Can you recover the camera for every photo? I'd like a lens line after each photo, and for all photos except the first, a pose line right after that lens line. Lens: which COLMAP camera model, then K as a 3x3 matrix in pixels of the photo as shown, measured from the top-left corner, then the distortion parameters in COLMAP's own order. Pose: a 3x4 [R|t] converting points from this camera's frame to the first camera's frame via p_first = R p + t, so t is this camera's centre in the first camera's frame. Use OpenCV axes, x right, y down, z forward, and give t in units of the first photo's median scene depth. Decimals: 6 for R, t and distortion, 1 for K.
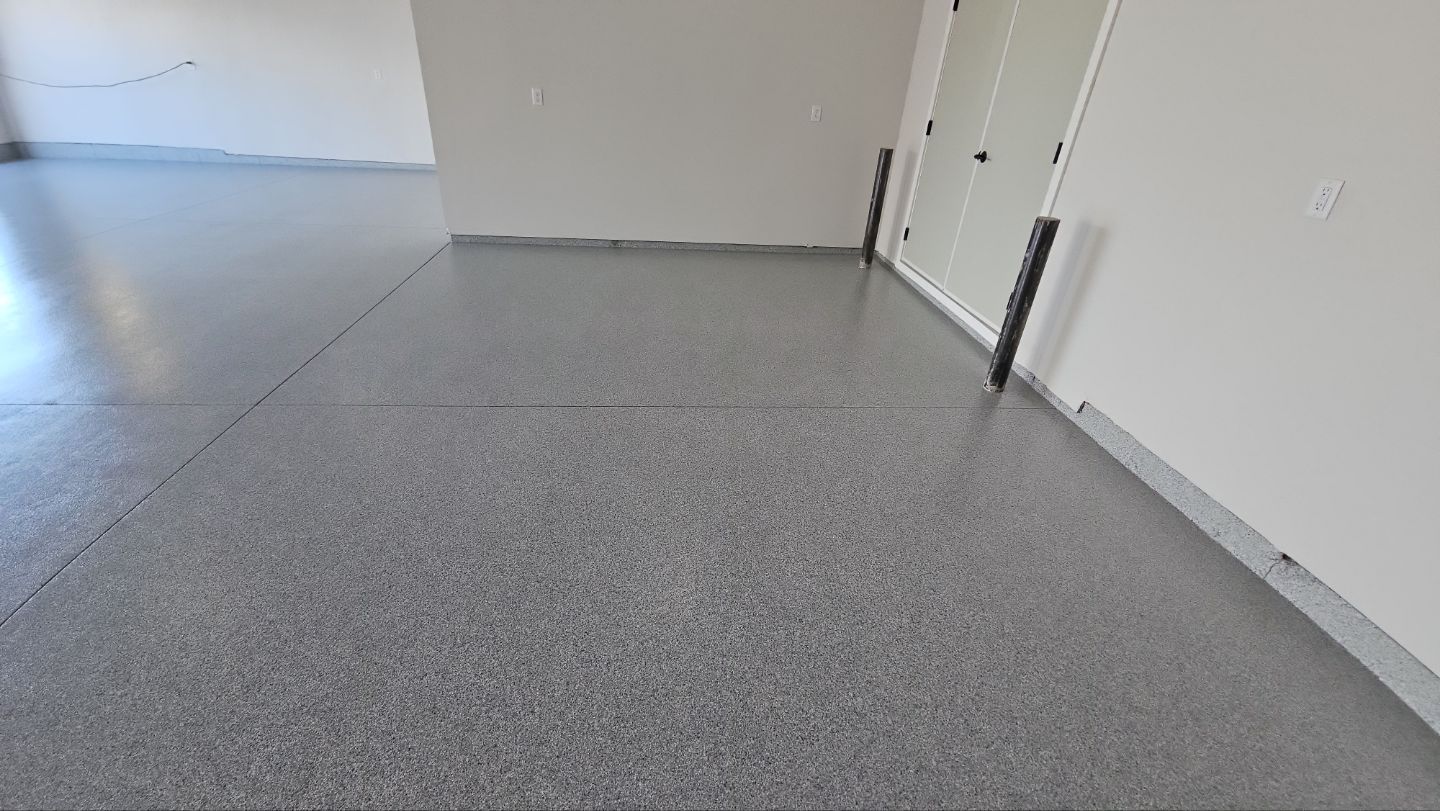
lens RADIAL K [[583.7, 0, 719.6], [0, 583.7, 409.1], [0, 0, 1]] dist [0.000164, -0.000432]
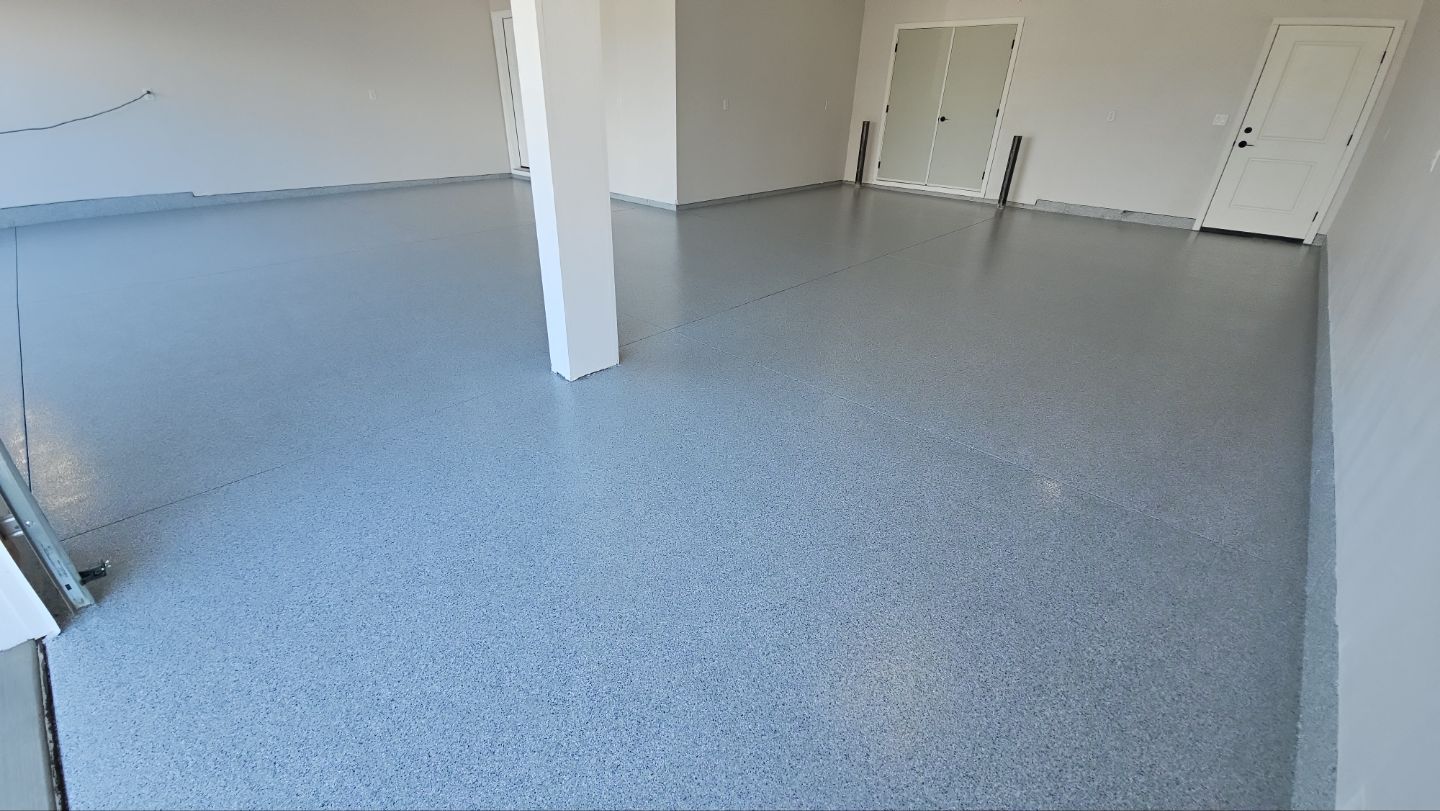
lens RADIAL K [[609.3, 0, 706.1], [0, 609.3, 399.9], [0, 0, 1]] dist [-0.000320, -0.000234]
pose [[0.749713, -0.334130, 0.571215, -1.395129], [0.345932, 0.933724, 0.092146, 0.036051], [-0.564146, 0.128519, 0.815611, -0.193474]]
